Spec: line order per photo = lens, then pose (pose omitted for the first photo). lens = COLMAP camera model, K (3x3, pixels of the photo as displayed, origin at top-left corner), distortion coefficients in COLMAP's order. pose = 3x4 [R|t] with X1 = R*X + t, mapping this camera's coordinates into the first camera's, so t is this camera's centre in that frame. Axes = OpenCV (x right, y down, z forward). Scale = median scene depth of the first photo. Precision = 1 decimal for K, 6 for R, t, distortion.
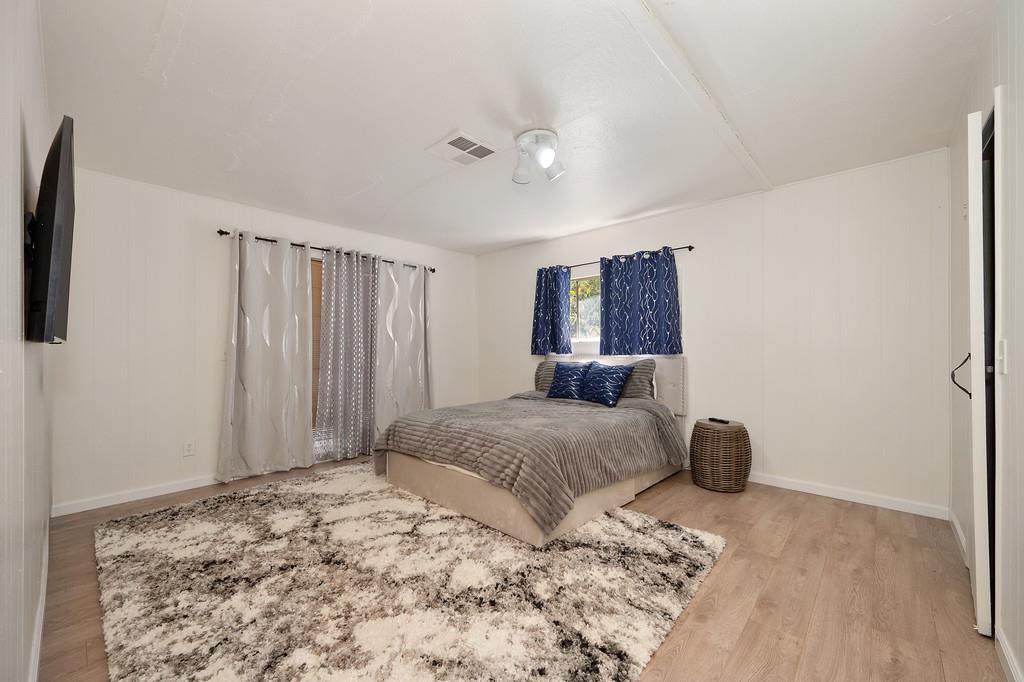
lens RADIAL K [[409.7, 0, 511.3], [0, 409.7, 346.4], [0, 0, 1]] dist [0.018629, 0.000008]
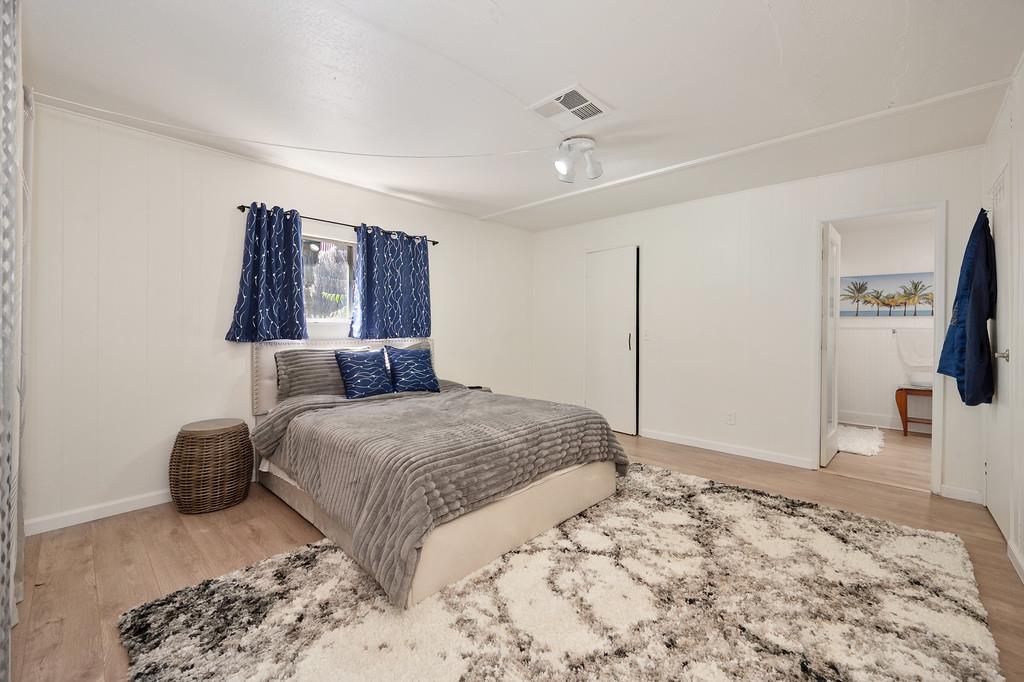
lens RADIAL K [[406.7, 0, 512.8], [0, 406.7, 333.8], [0, 0, 1]] dist [0.000996, 0.000096]
pose [[0.011402, -0.006256, 0.999915, -0.899137], [-0.005702, 0.999964, 0.006321, 0.003145], [-0.999919, -0.005773, 0.011366, 1.007905]]
